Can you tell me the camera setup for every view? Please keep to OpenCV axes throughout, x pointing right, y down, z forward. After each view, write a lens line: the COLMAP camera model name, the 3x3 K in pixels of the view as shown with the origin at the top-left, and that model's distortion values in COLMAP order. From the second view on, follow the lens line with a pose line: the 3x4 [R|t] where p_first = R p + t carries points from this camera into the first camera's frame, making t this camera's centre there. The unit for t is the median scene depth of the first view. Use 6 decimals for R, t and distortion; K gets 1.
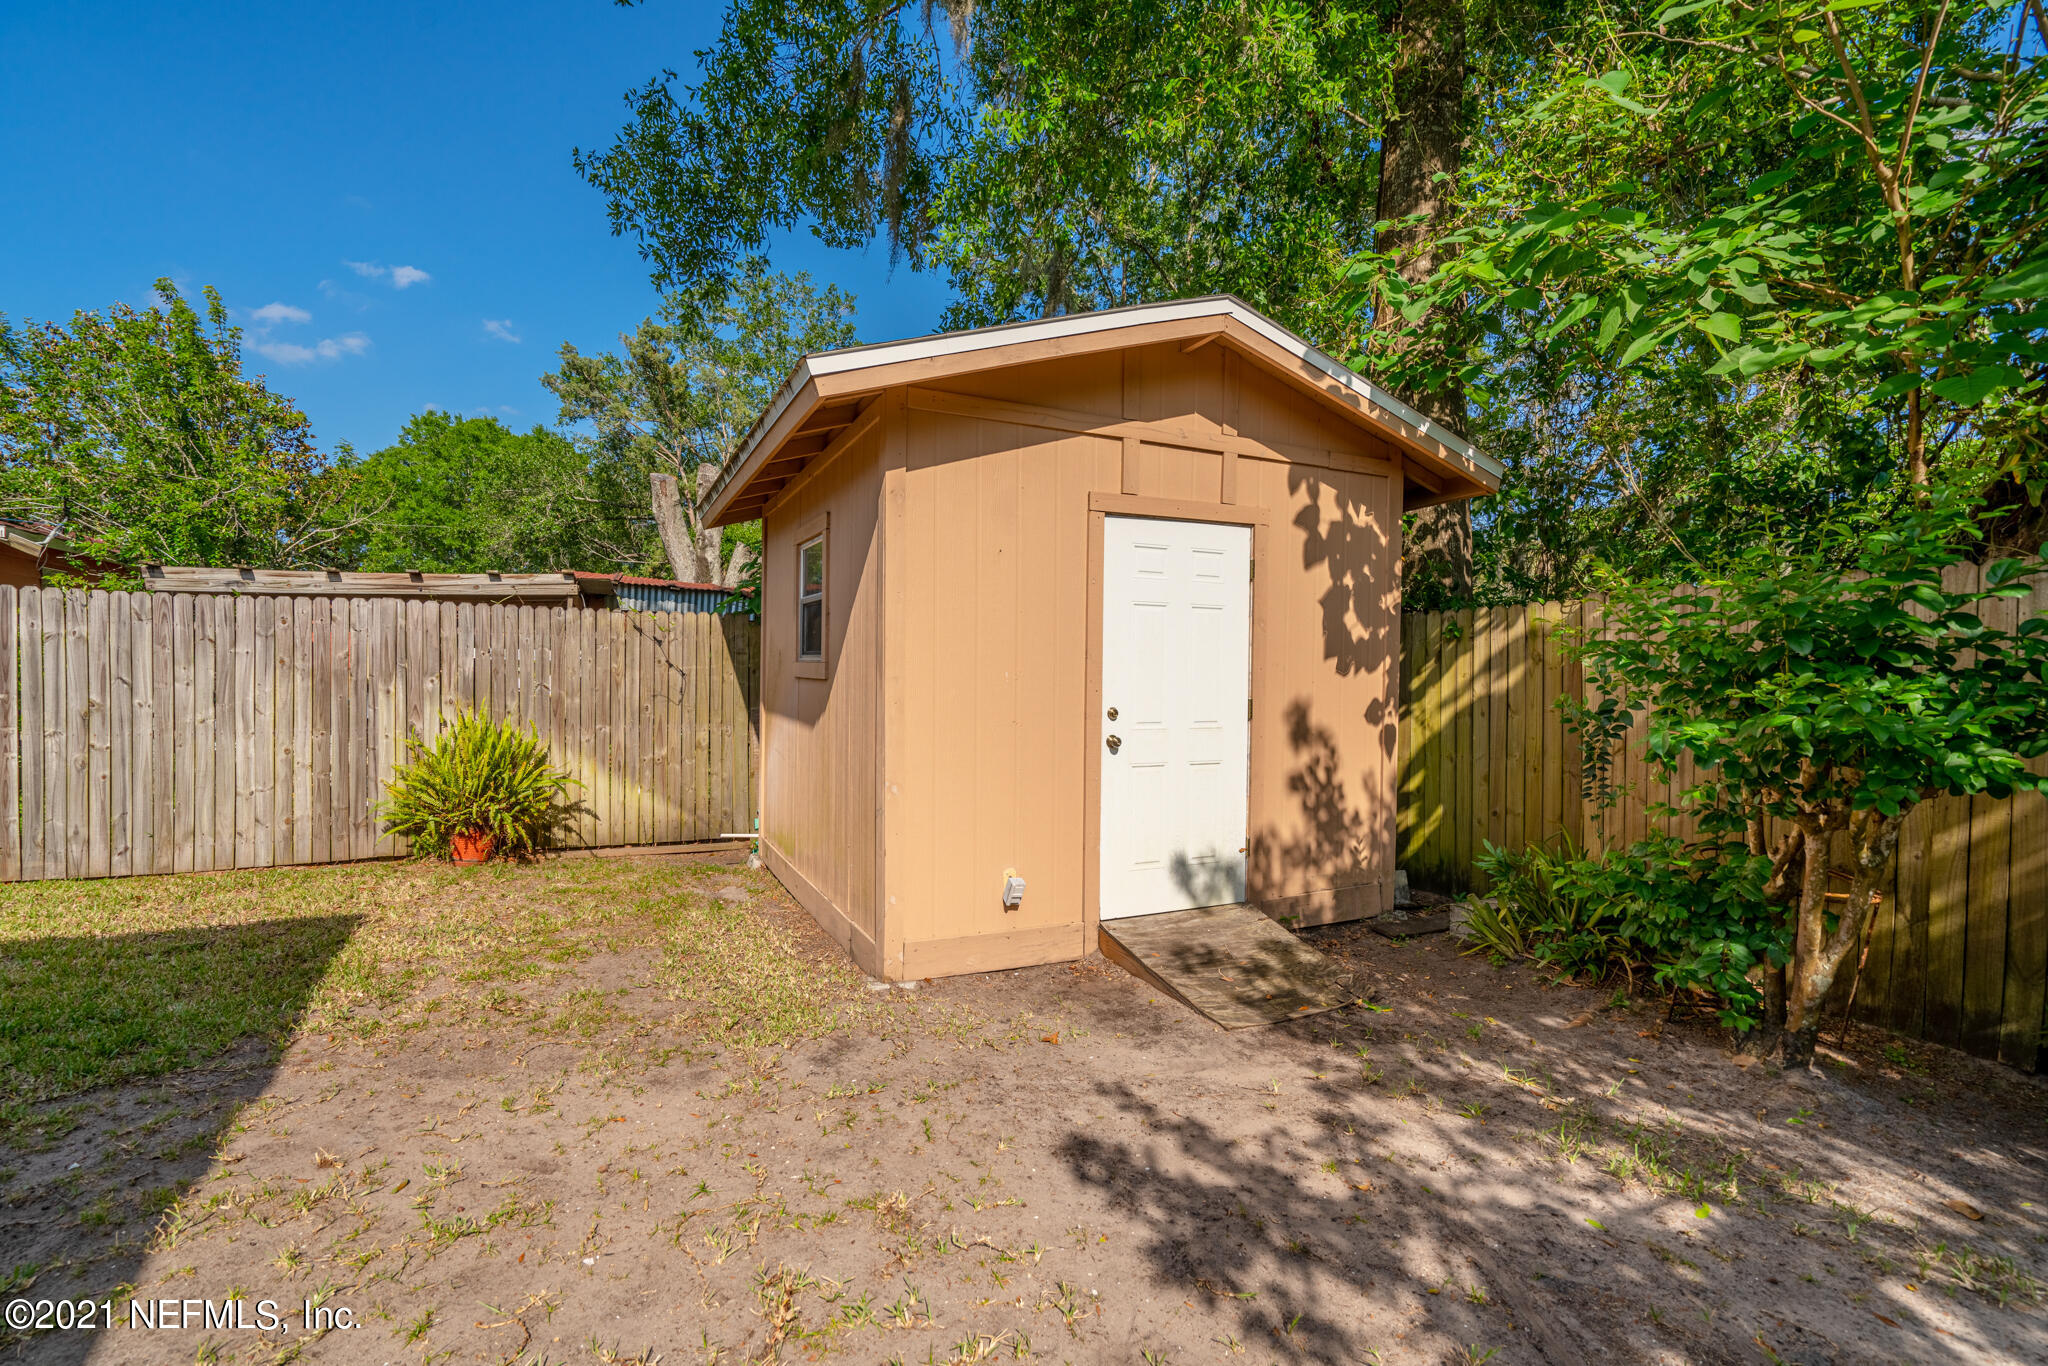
lens RADIAL K [[939.5, 0, 1028.0], [0, 939.5, 687.4], [0, 0, 1]] dist [-0.006428, 0.002502]
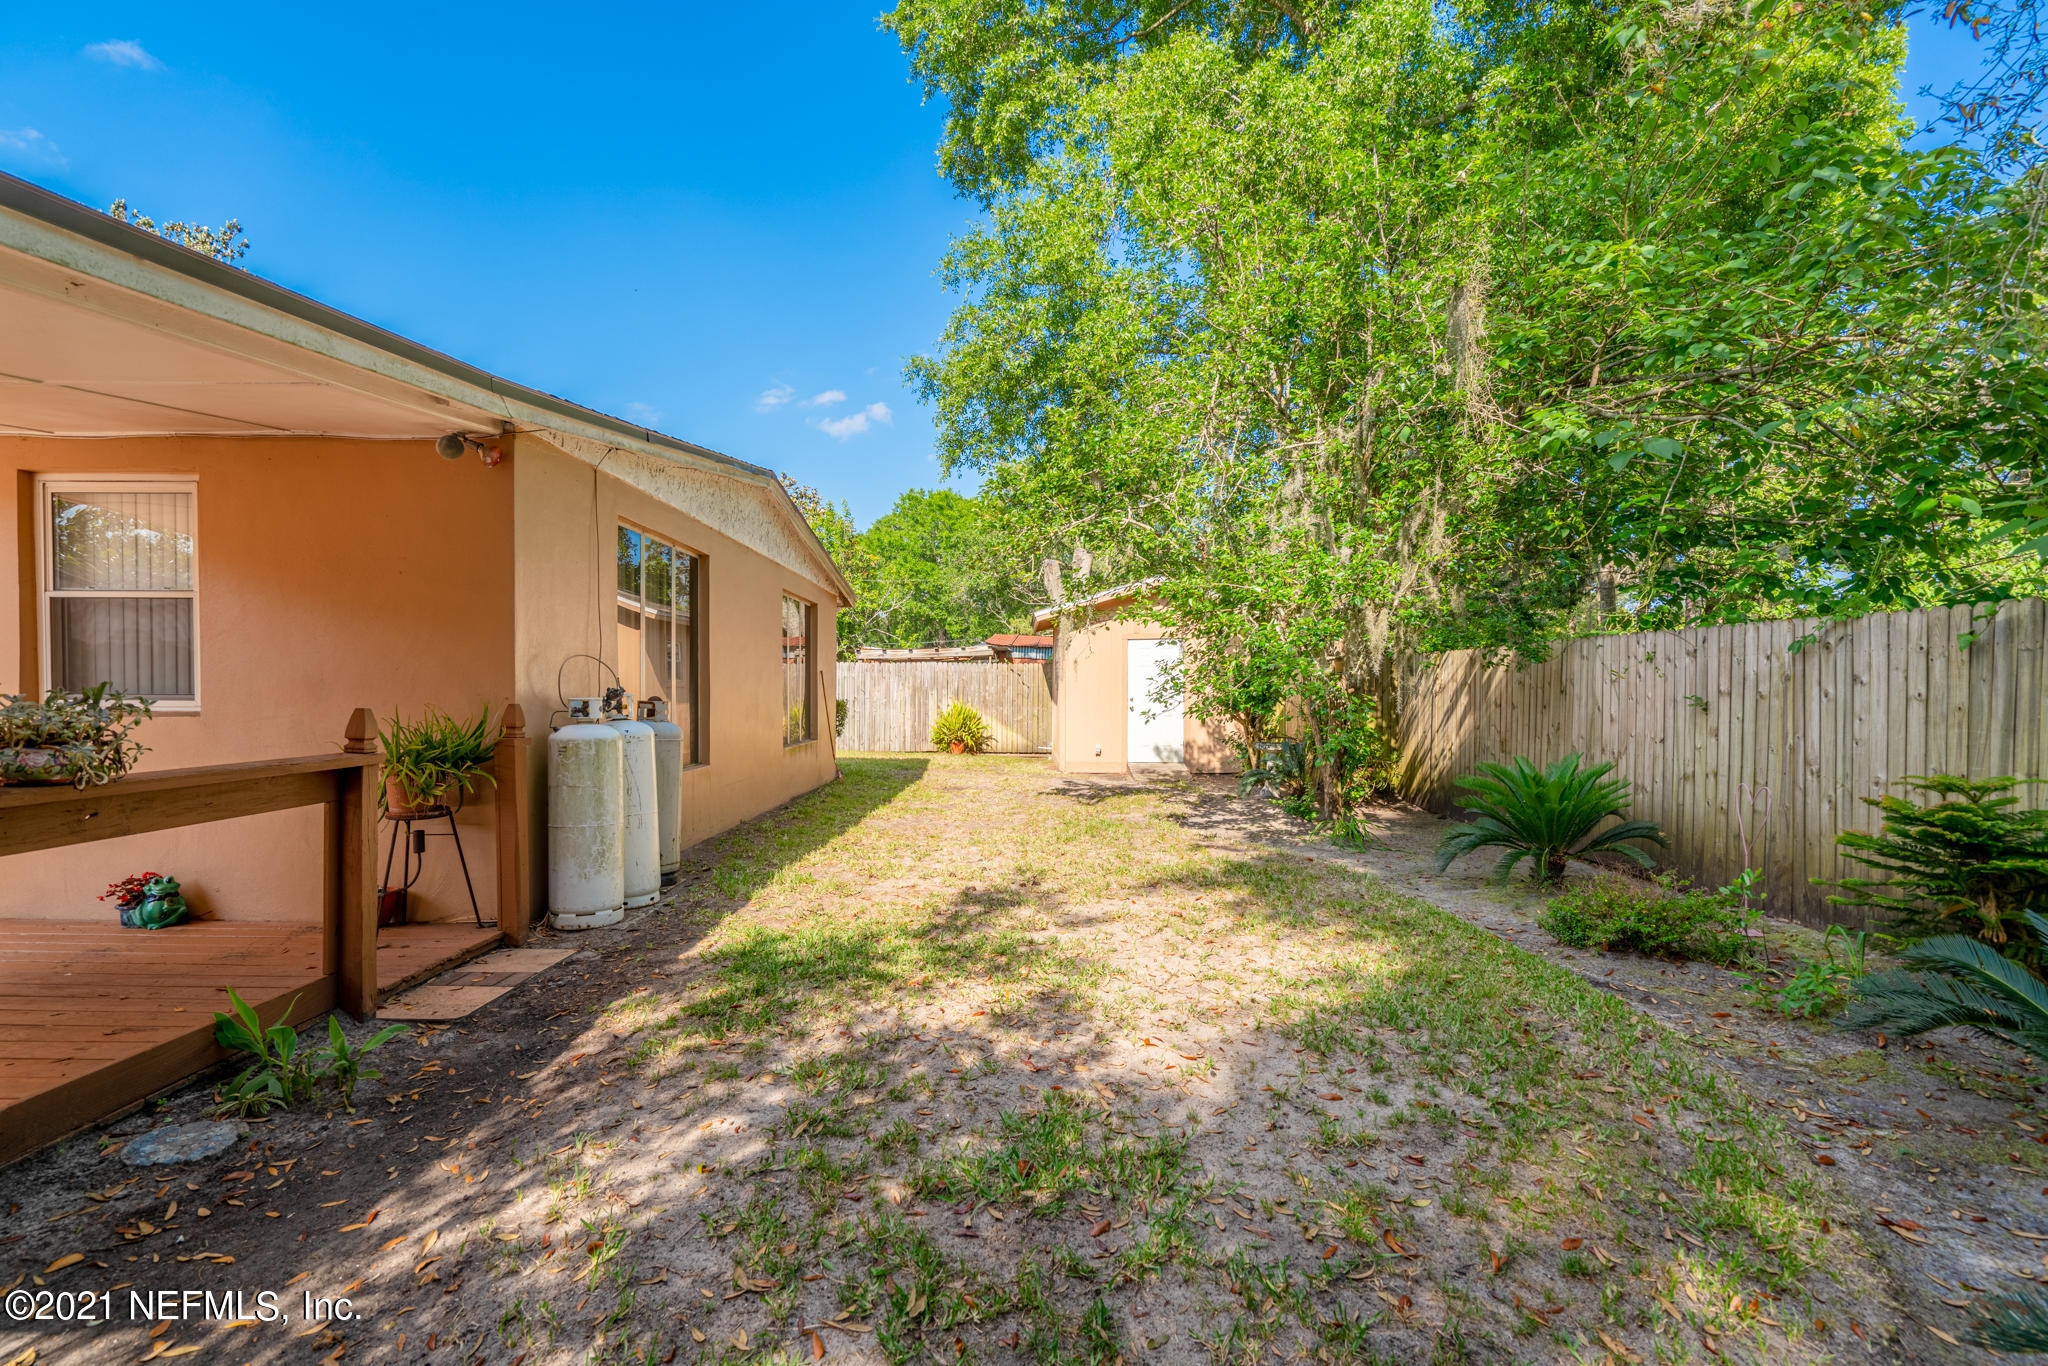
lens RADIAL K [[939.5, 0, 1023.1], [0, 939.5, 693.9], [0, 0, 1]] dist [-0.006428, 0.002502]
pose [[0.905069, 0.000171, -0.425265, 0.836321], [0.000778, 0.999998, 0.002058, -0.001912], [0.425264, -0.002194, 0.905067, -1.562179]]
